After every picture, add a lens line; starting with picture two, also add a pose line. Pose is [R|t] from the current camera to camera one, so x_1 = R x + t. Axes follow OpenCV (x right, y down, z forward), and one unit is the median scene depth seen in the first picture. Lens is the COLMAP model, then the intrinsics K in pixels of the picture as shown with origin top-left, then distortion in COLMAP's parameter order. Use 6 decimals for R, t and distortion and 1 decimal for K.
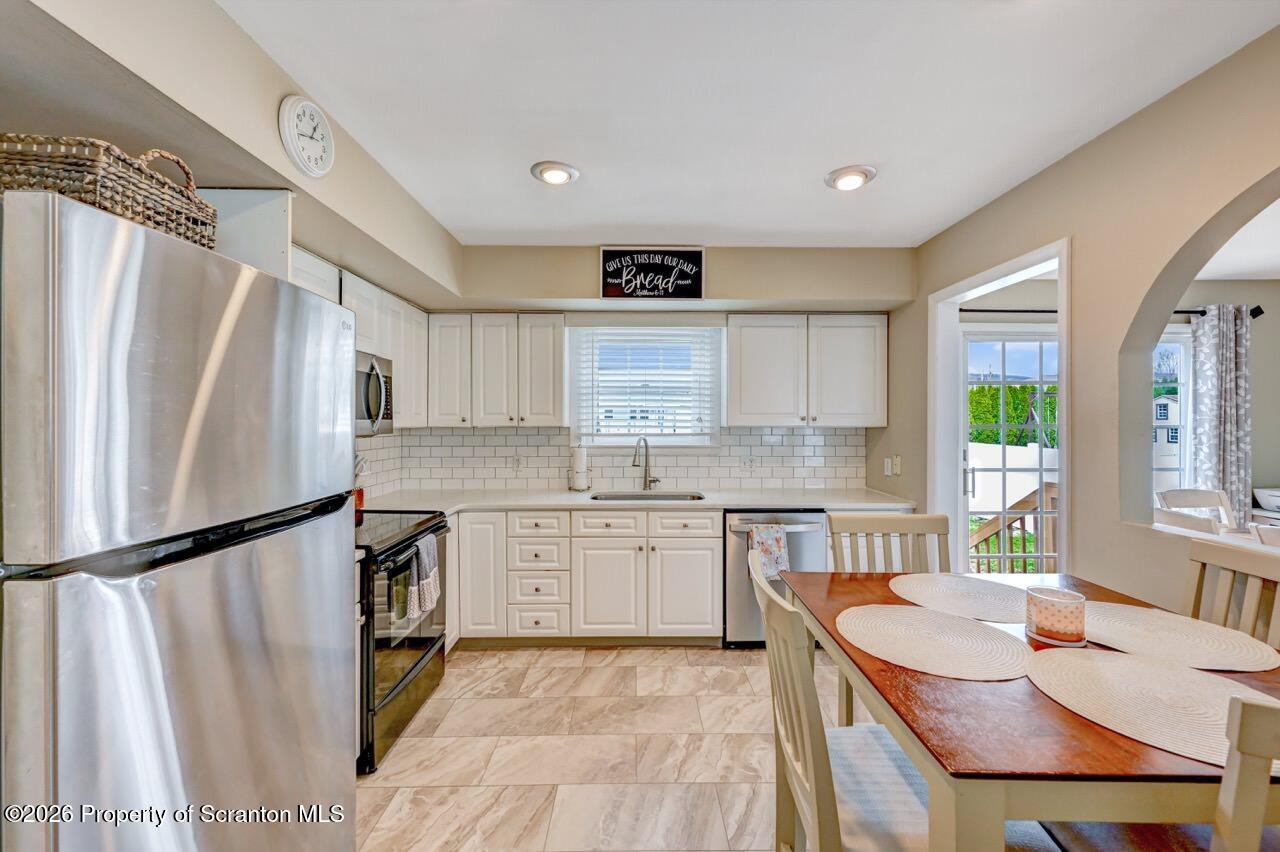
lens RADIAL K [[508.0, 0, 639.5], [0, 508.0, 420.2], [0, 0, 1]] dist [-0.002933, 0.000871]
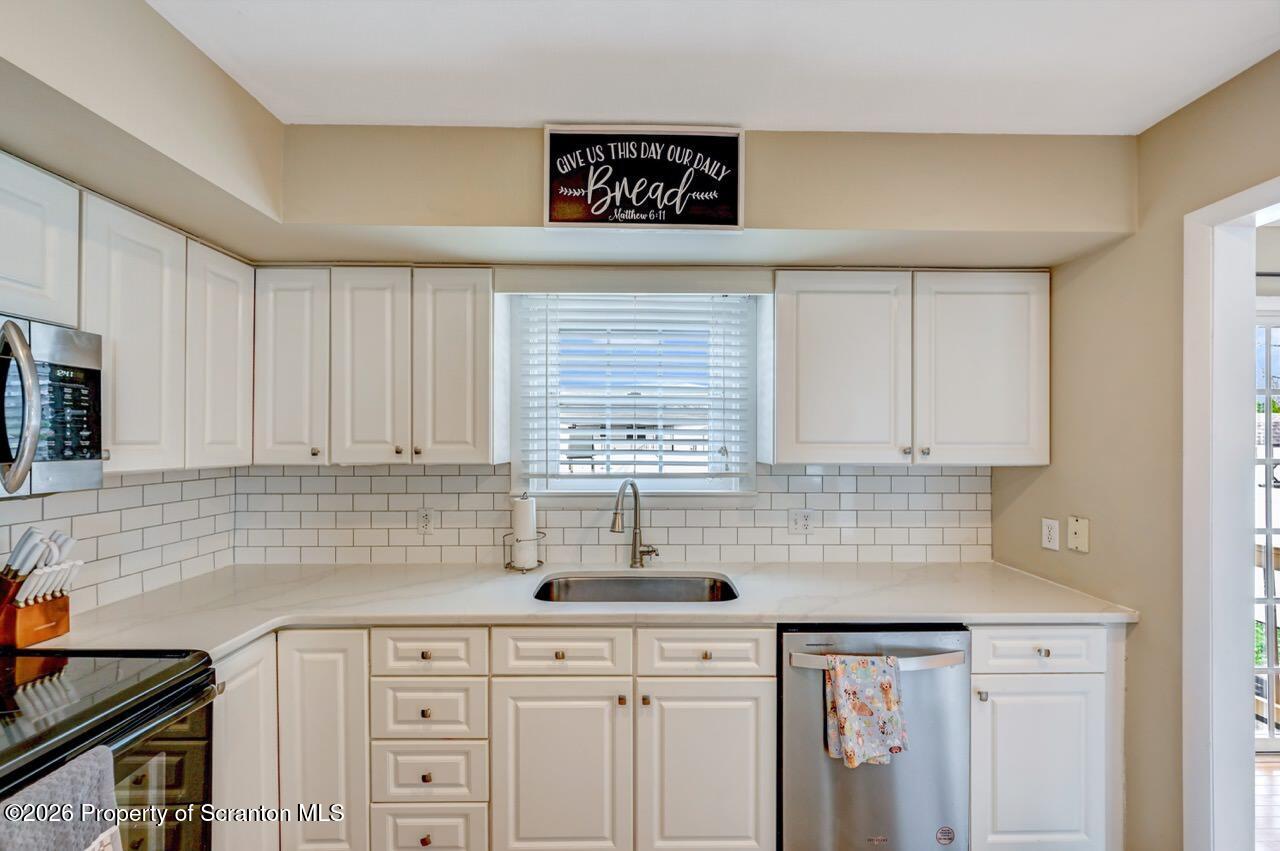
lens RADIAL K [[508.0, 0, 639.8], [0, 508.0, 437.1], [0, 0, 1]] dist [-0.002933, 0.000871]
pose [[0.999985, 0.001151, 0.005396, 0.017863], [-0.001136, 0.999995, -0.002883, -0.018991], [-0.005399, 0.002877, 0.999981, 0.473574]]
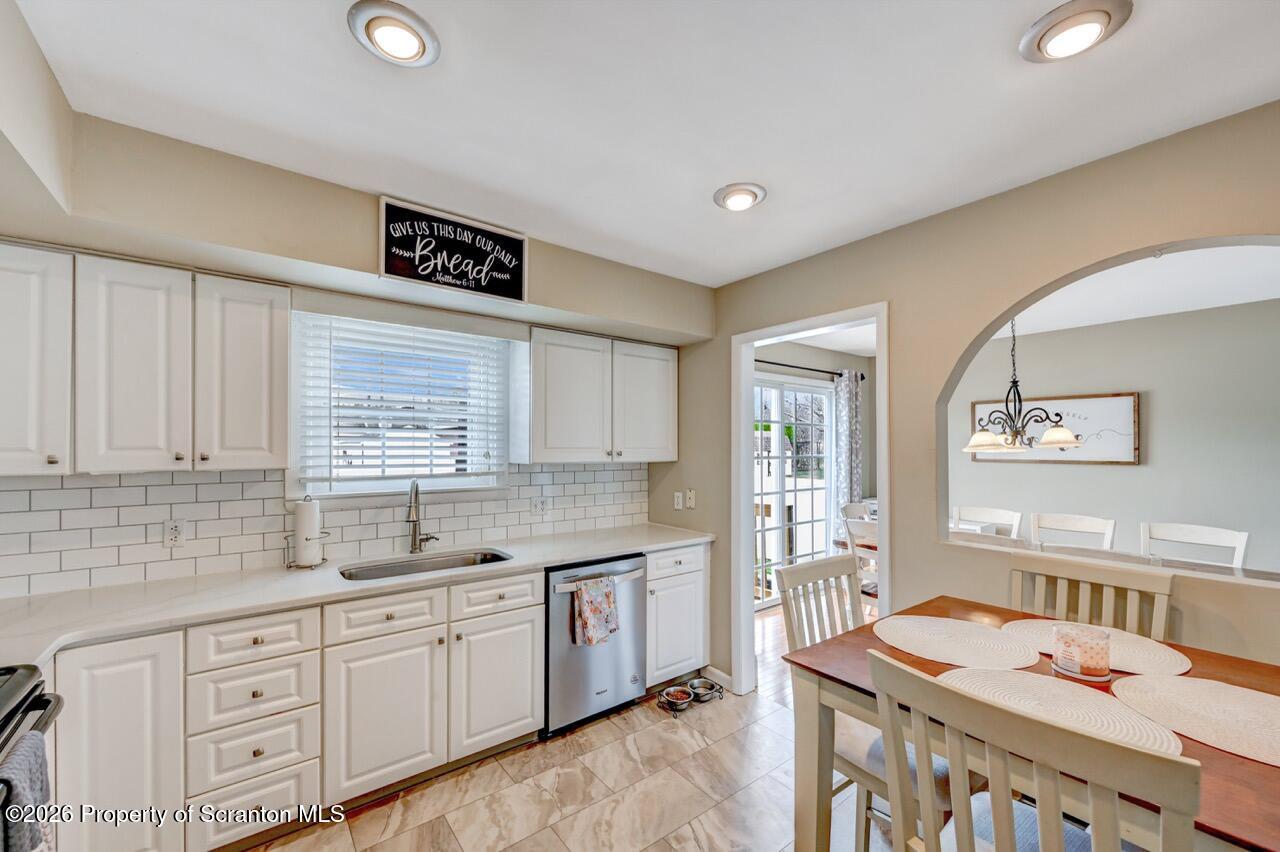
lens RADIAL K [[508.0, 0, 638.2], [0, 508.0, 443.9], [0, 0, 1]] dist [-0.002933, 0.000871]
pose [[0.795615, 0.004361, 0.605787, -0.208339], [0.001055, 0.999963, -0.008585, -0.013737], [-0.605801, 0.007469, 0.795581, 0.274090]]
